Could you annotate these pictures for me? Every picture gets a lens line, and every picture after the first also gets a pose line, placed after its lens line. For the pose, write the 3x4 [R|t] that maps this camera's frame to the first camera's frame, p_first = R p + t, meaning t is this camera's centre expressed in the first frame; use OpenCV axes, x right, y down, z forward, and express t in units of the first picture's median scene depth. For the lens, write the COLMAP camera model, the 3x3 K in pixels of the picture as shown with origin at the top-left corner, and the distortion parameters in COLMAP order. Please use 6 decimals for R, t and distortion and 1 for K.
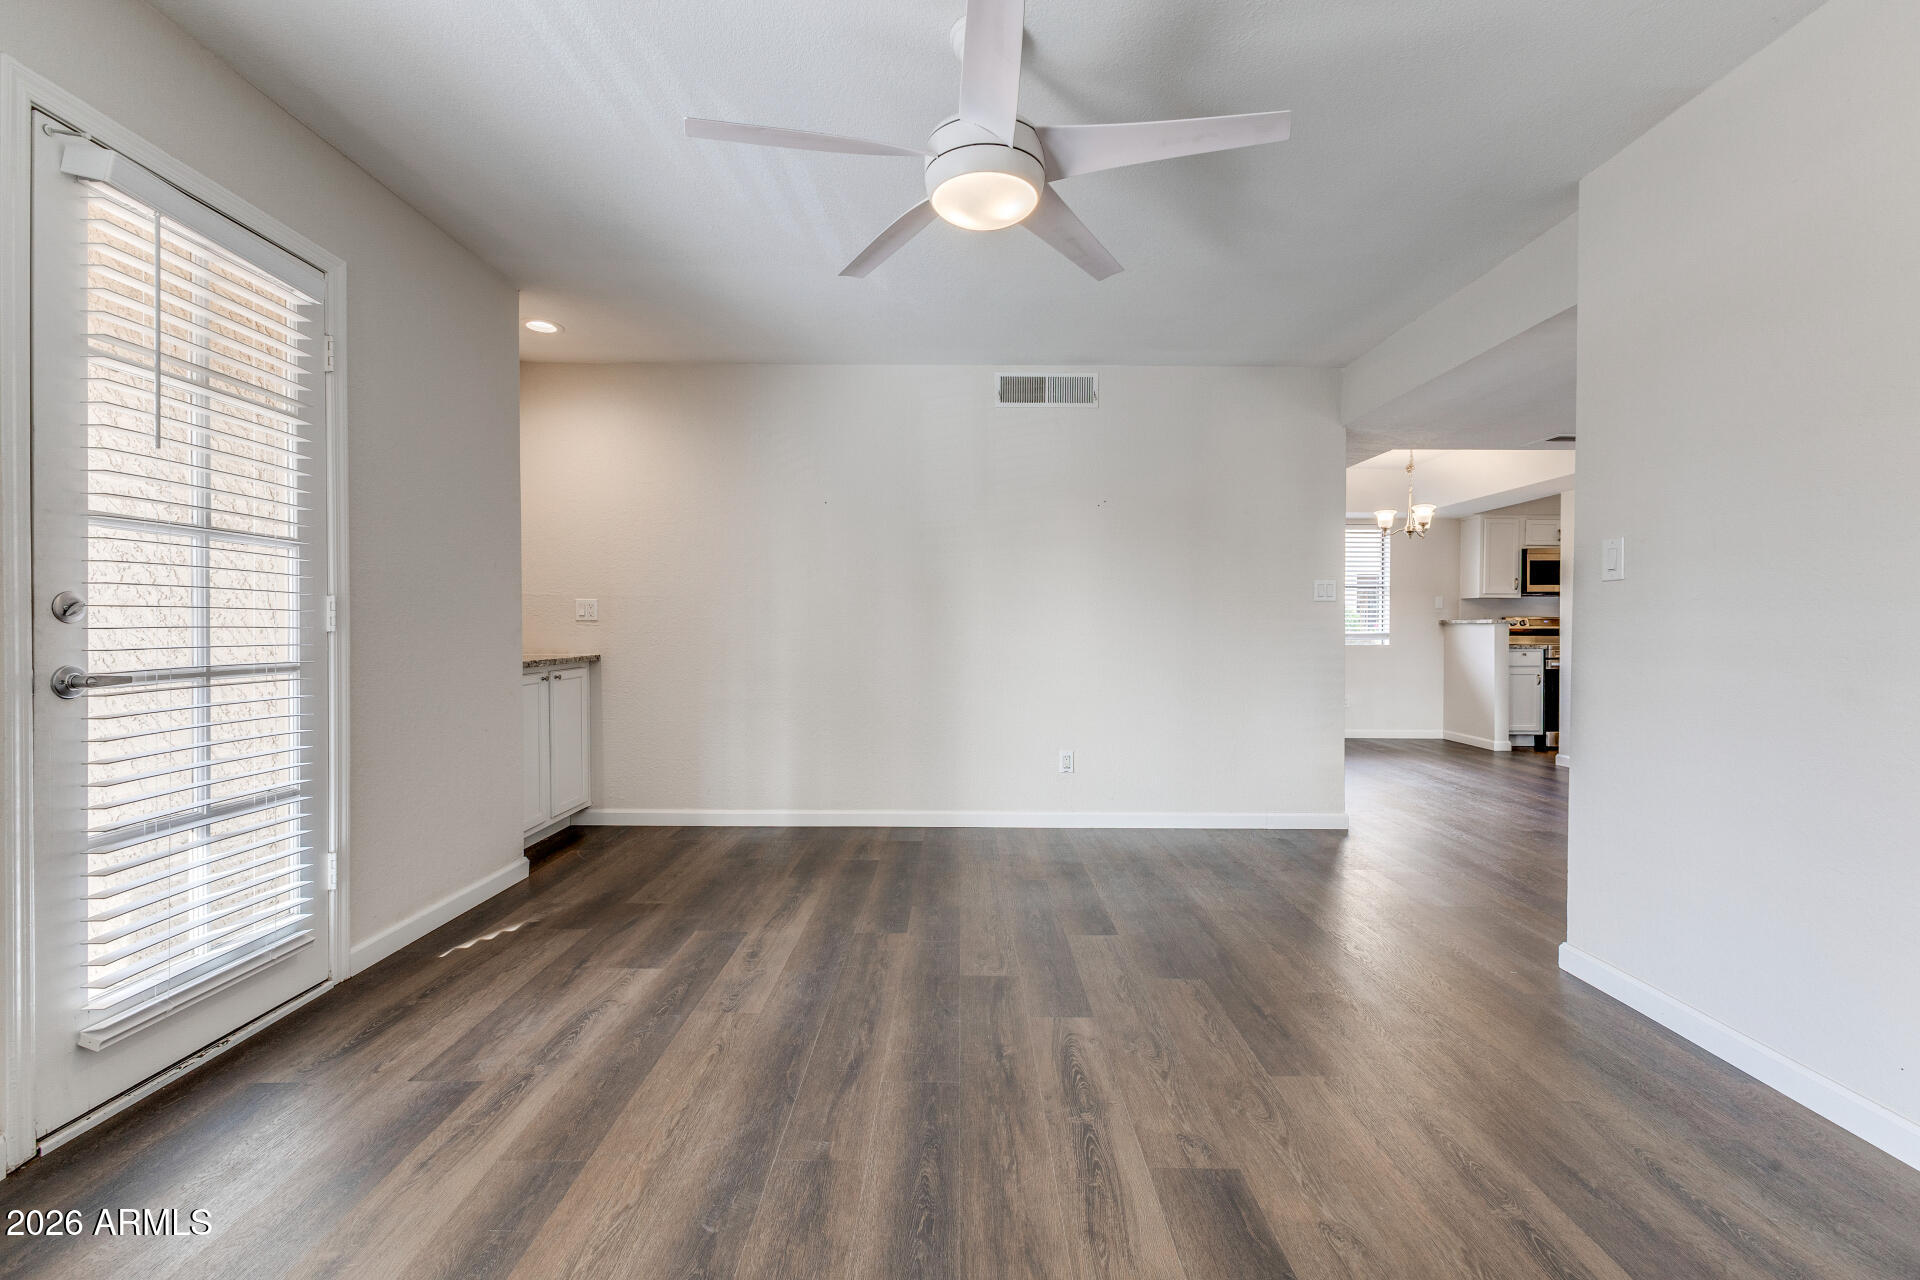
lens RADIAL K [[846.0, 0, 969.2], [0, 846.0, 628.5], [0, 0, 1]] dist [0.010677, -0.000117]
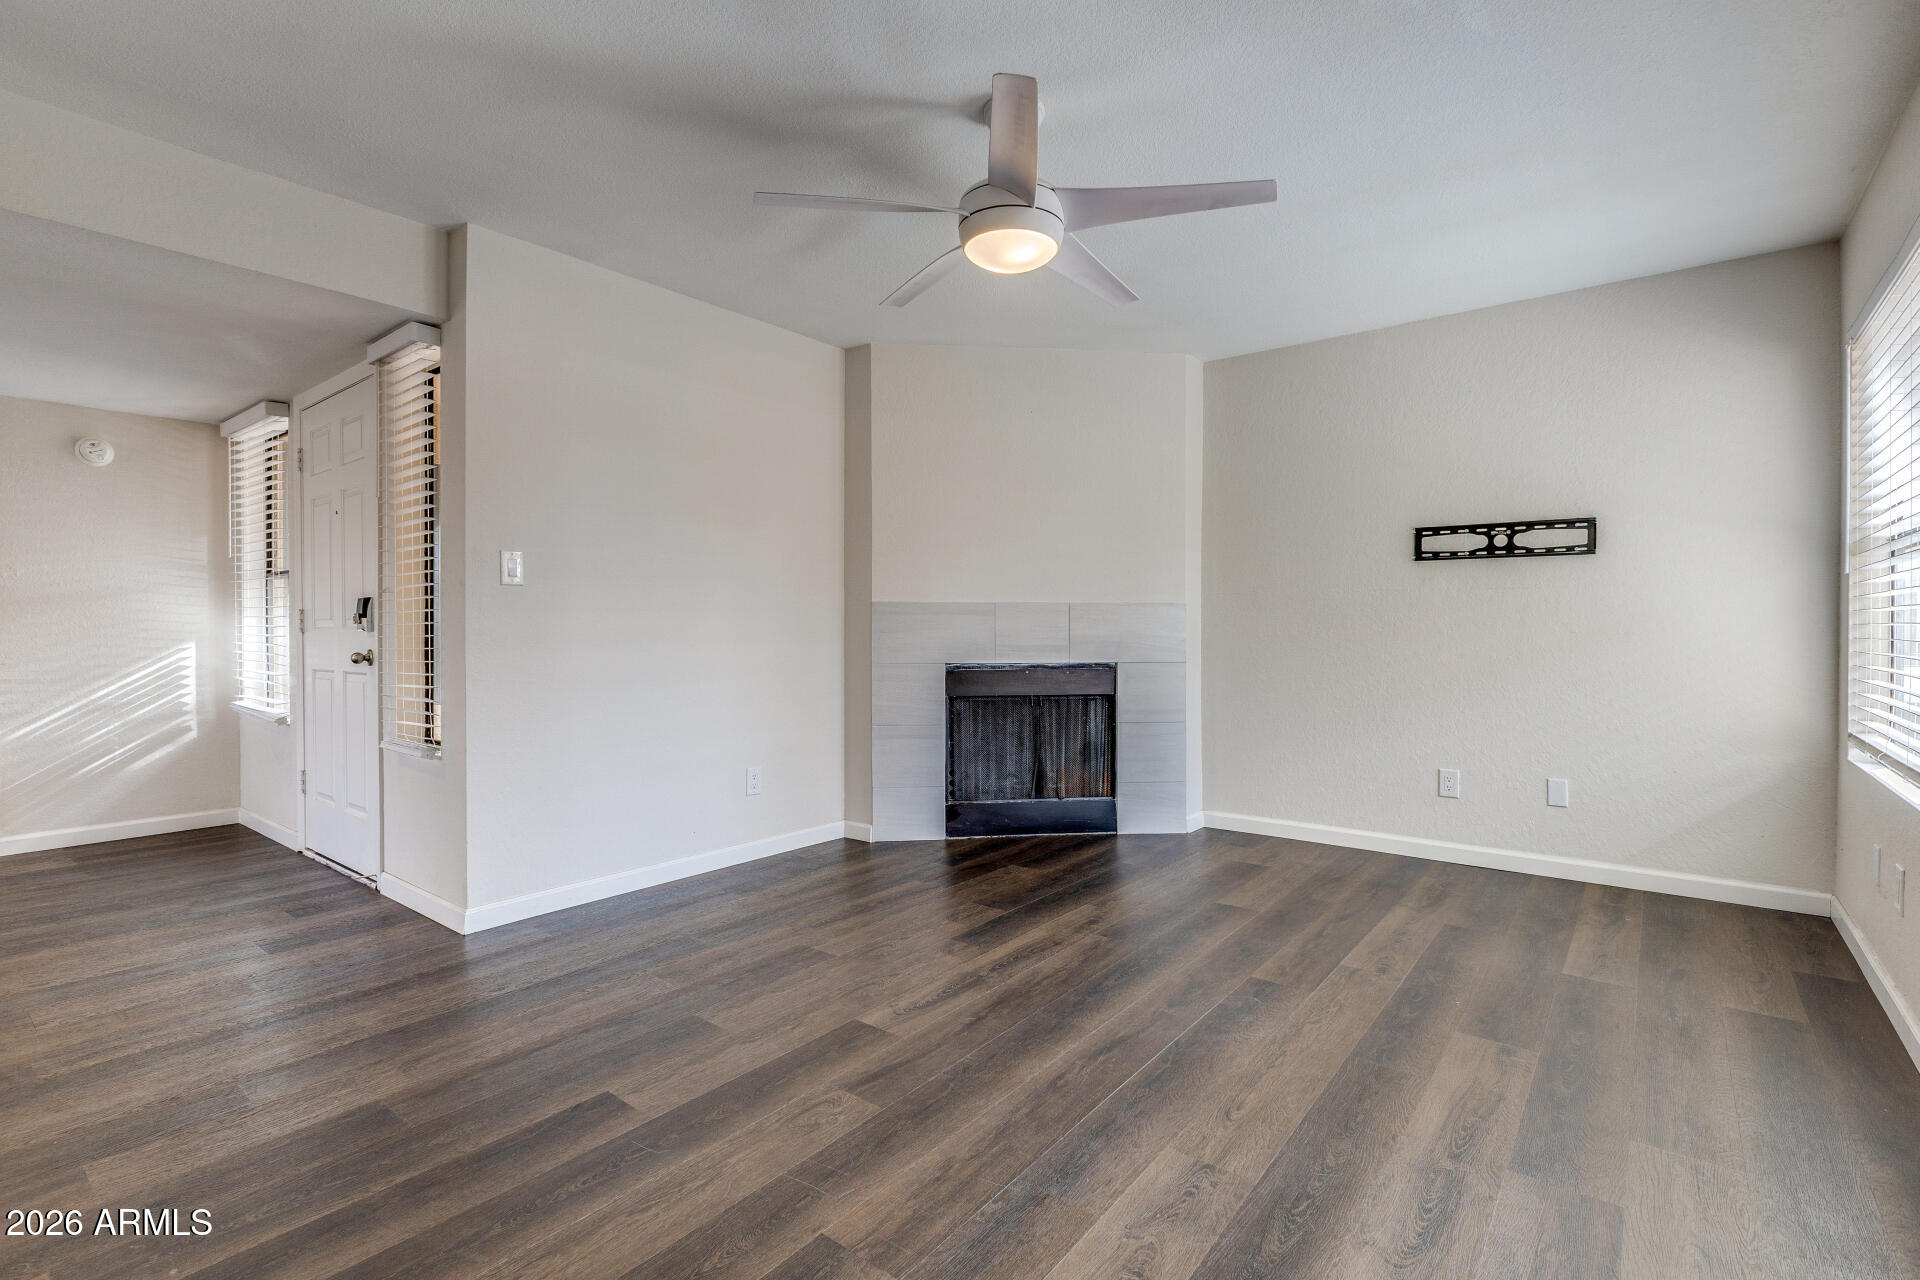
lens RADIAL K [[846.0, 0, 969.2], [0, 846.0, 628.5], [0, 0, 1]] dist [0.010677, -0.000117]
pose [[-0.778557, -0.007277, 0.627532, -0.602410], [-0.002802, 0.999963, 0.008120, -0.006944], [-0.627568, 0.004564, -0.778549, 1.763580]]
